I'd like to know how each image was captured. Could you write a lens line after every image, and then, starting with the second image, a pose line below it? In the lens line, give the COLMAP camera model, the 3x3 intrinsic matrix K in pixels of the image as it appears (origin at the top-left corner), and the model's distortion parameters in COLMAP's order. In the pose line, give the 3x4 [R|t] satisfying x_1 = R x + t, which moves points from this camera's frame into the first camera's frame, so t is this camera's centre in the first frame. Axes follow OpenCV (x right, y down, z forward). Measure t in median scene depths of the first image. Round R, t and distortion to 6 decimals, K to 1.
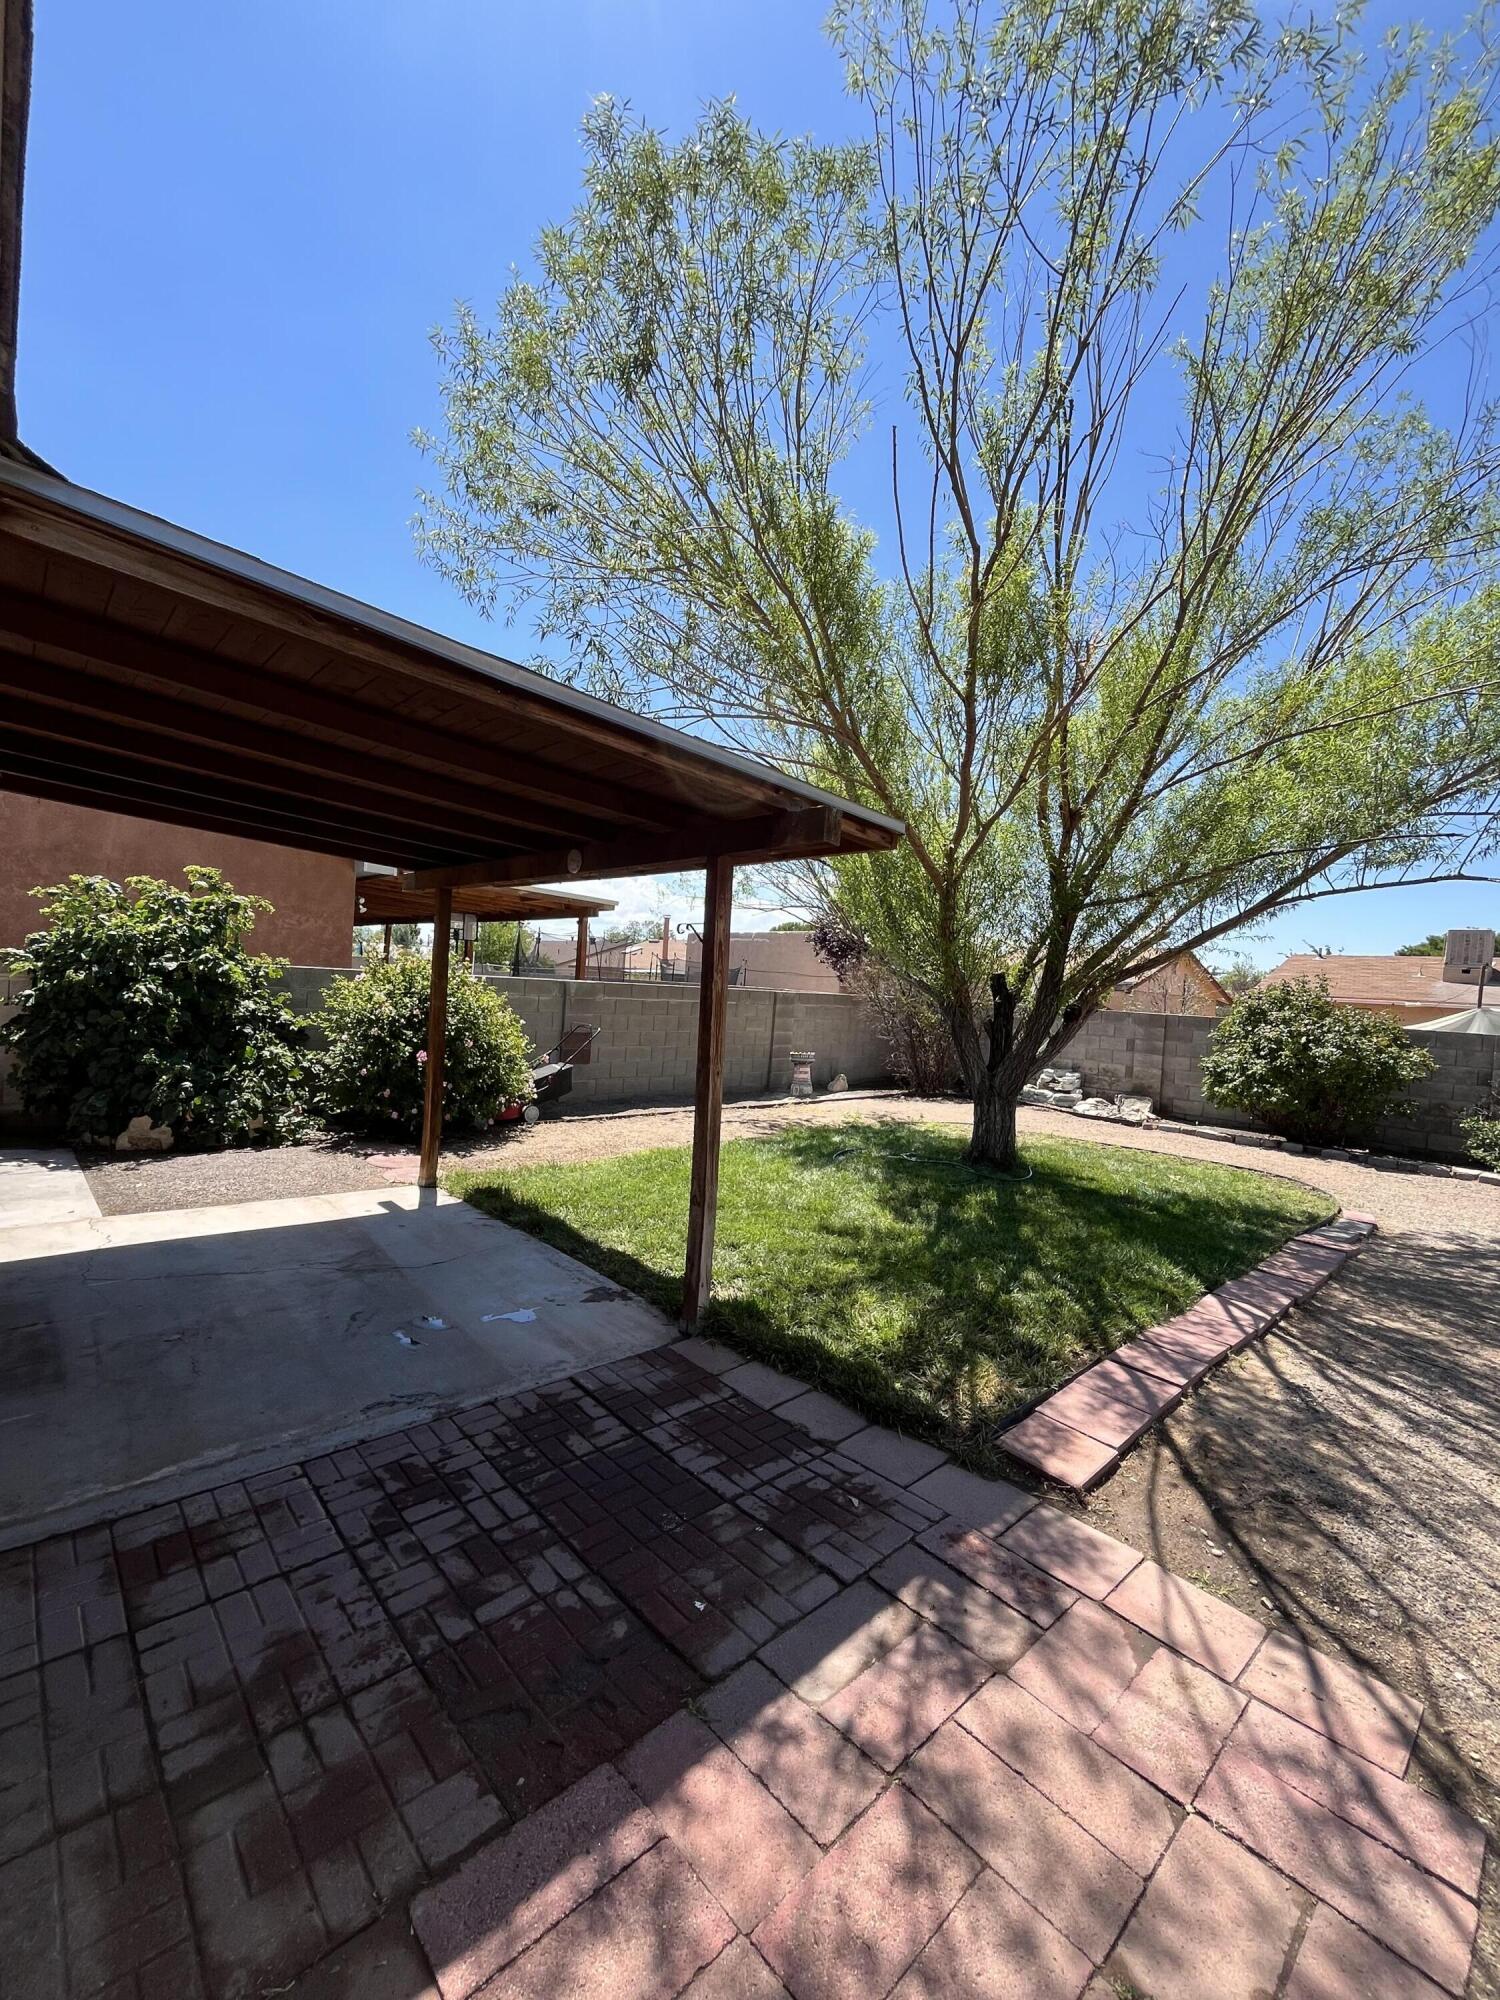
lens RADIAL K [[822.2, 0, 745.3], [0, 822.2, 999.9], [0, 0, 1]] dist [-0.004388, -0.000538]
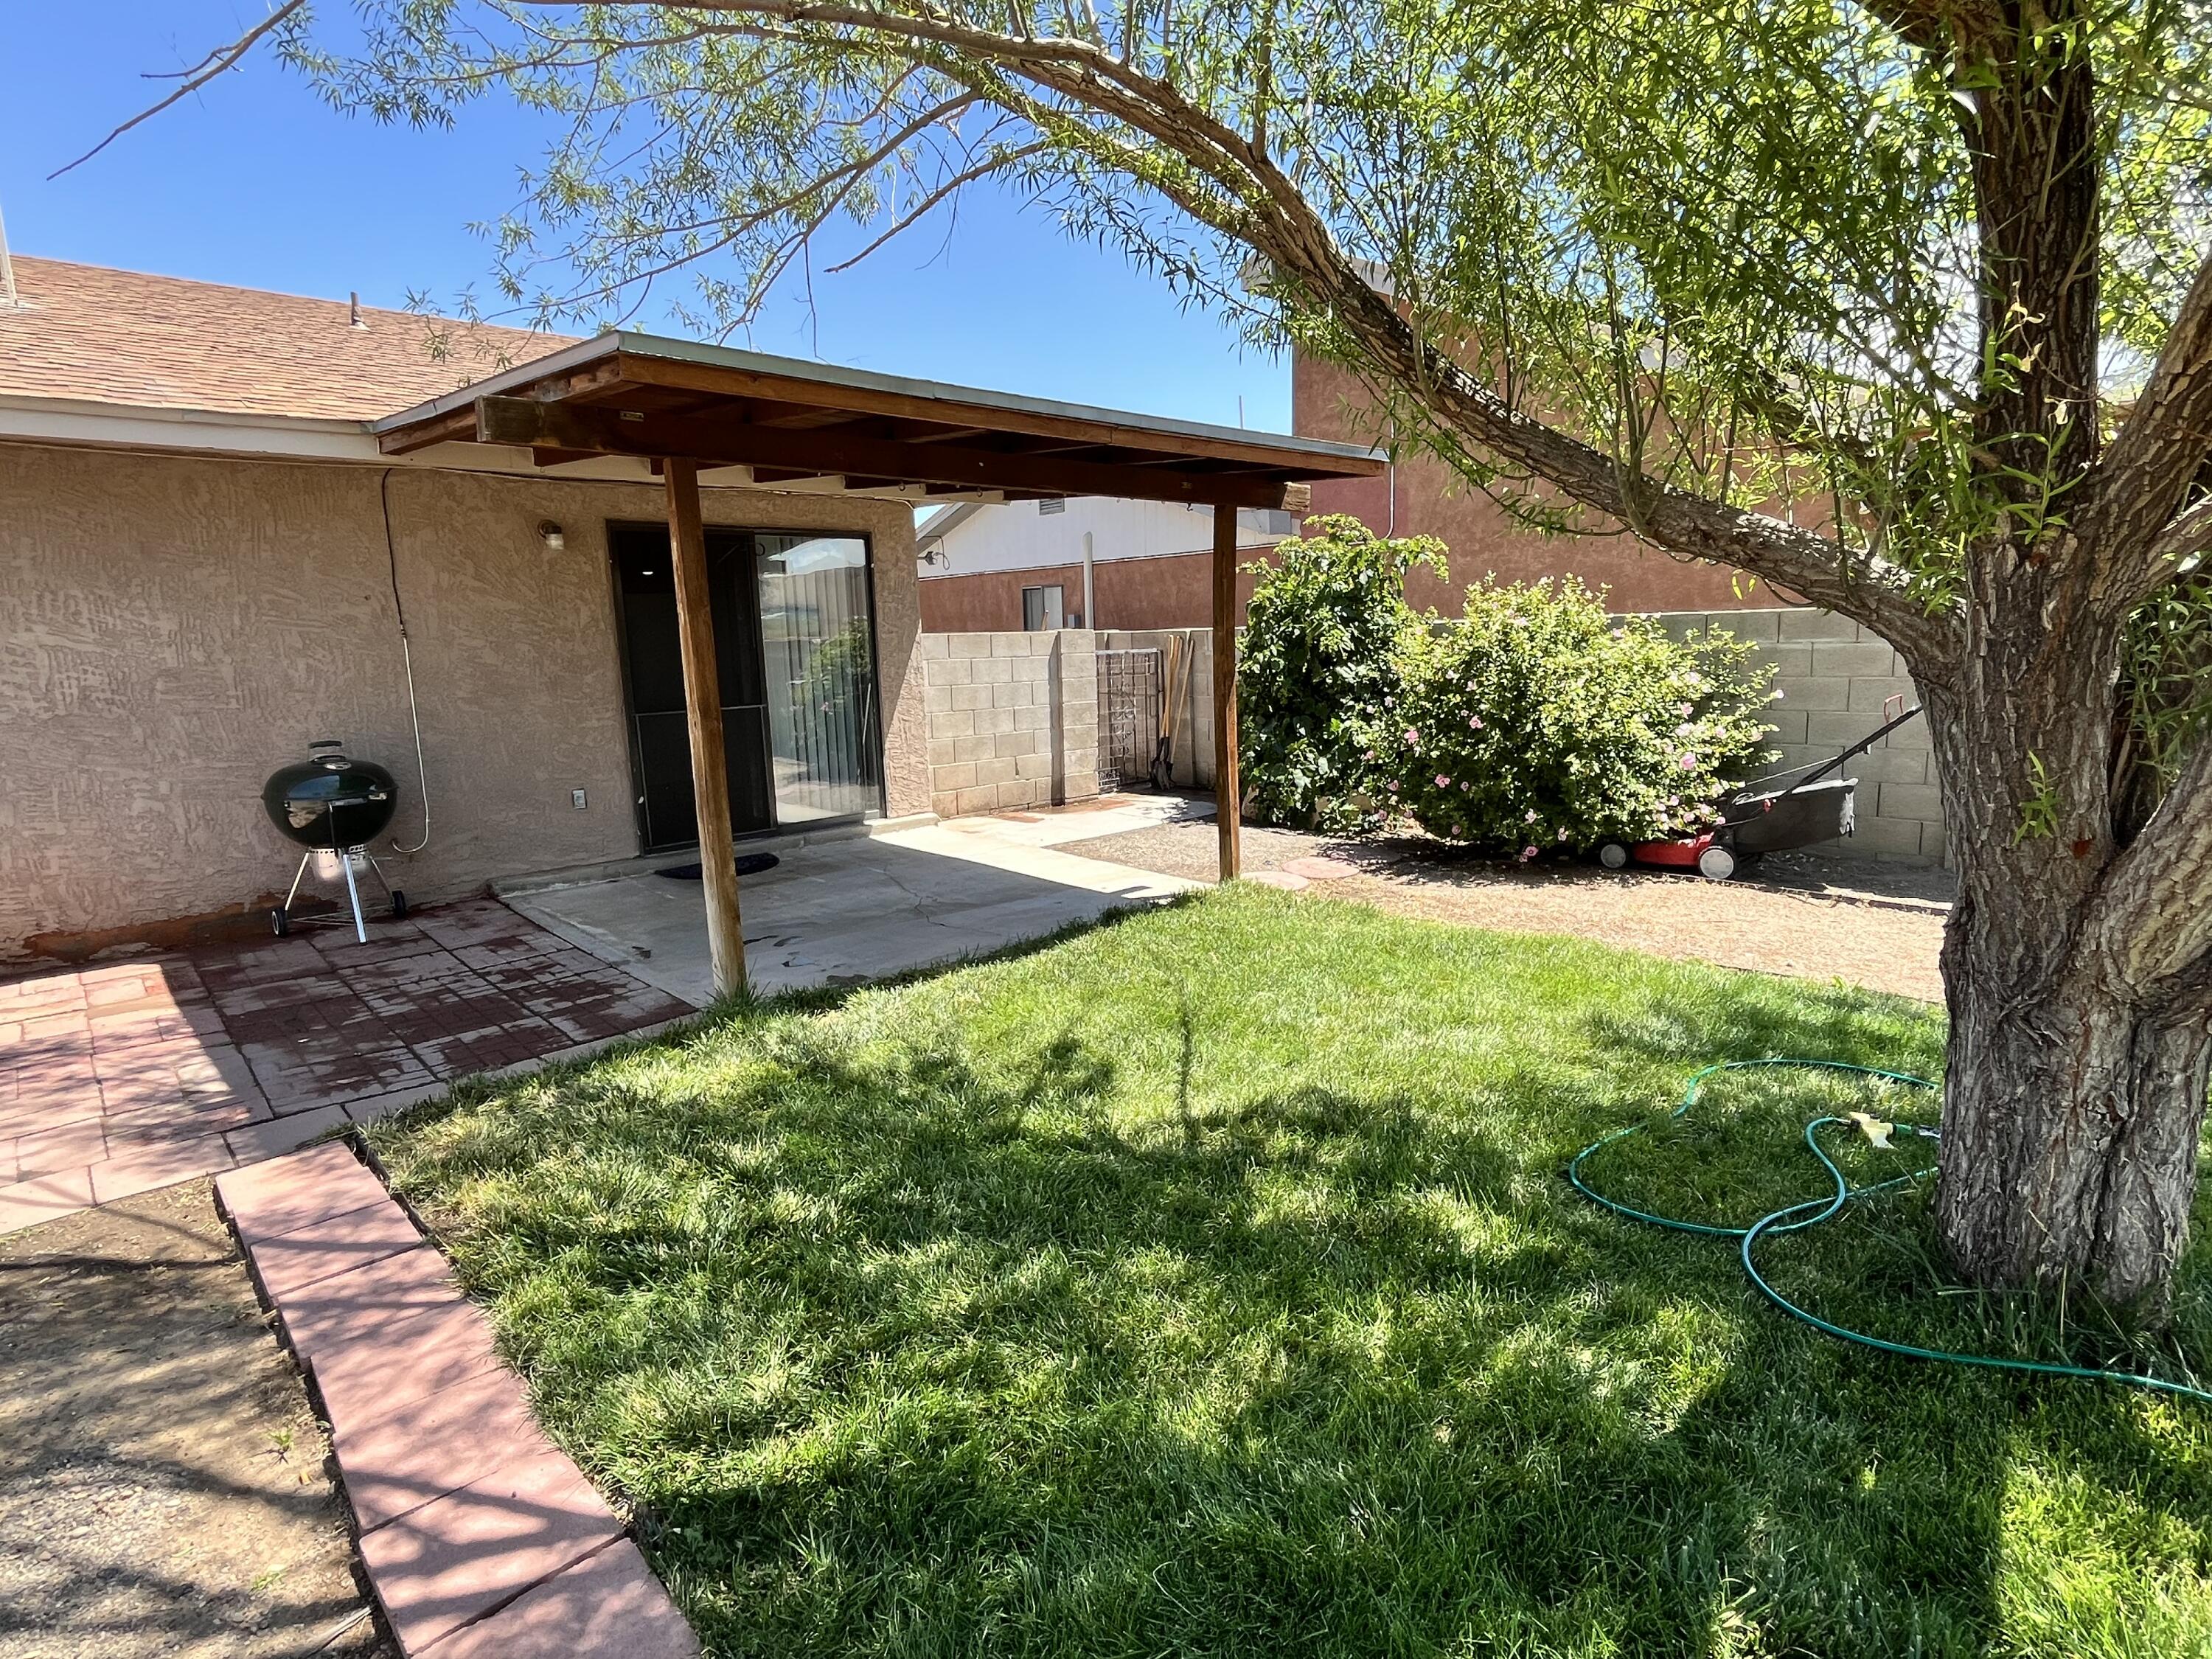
lens RADIAL K [[1110.8, 0, 1106.0], [0, 1110.8, 829.5], [0, 0, 1]] dist [-0.047007, 0.000603]
pose [[0.025297, 0.106762, -0.993963, 1.420964], [0.017365, 0.994084, 0.107217, 0.105000], [0.999529, -0.019972, 0.023293, 1.773663]]
